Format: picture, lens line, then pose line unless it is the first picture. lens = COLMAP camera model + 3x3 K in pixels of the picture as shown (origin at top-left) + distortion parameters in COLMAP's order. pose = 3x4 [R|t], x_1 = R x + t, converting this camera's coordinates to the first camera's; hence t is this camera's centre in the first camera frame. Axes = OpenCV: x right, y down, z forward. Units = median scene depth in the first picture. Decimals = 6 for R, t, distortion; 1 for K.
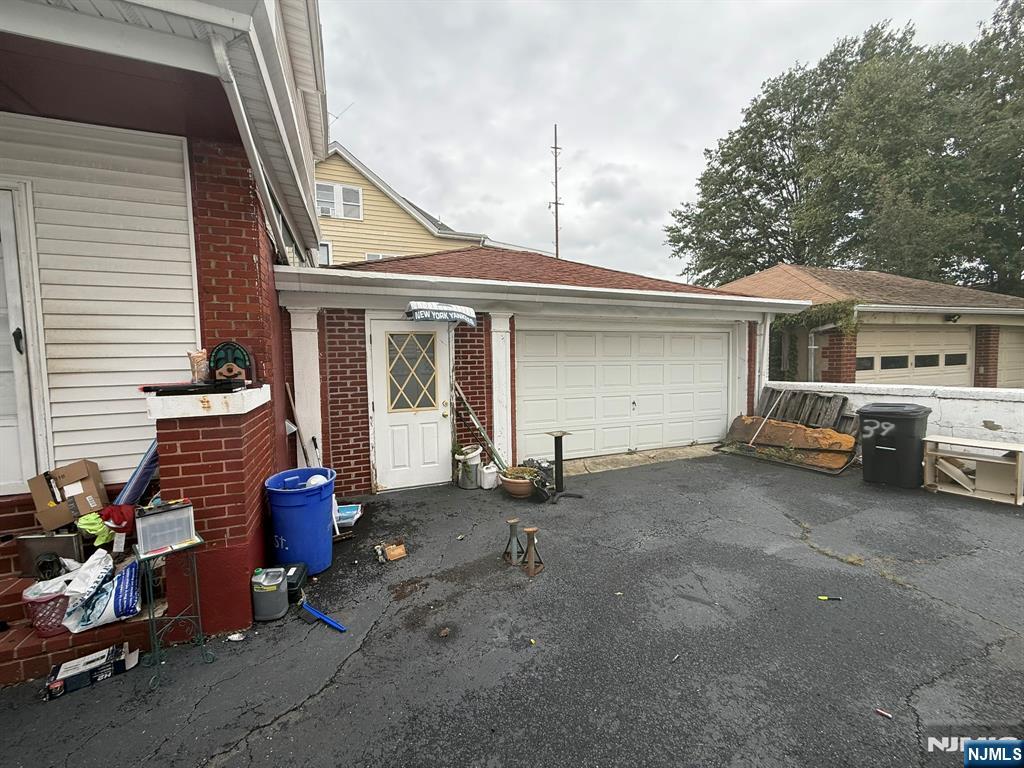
lens RADIAL K [[406.4, 0, 509.1], [0, 406.4, 383.6], [0, 0, 1]] dist [-0.001220, -0.000082]
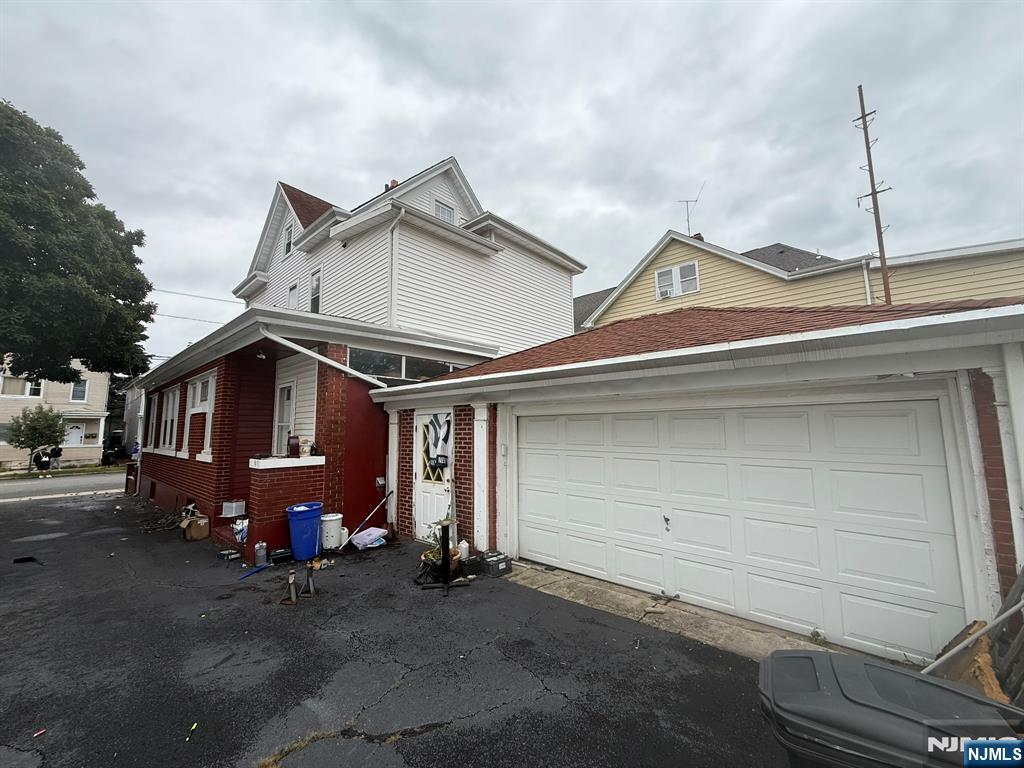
lens RADIAL K [[406.4, 0, 508.8], [0, 406.4, 384.3], [0, 0, 1]] dist [-0.001220, -0.000082]
pose [[0.430323, -0.089215, -0.898256, 1.049729], [-0.051786, 0.991025, -0.123238, -0.096849], [0.901188, 0.099549, 0.421840, 0.617982]]
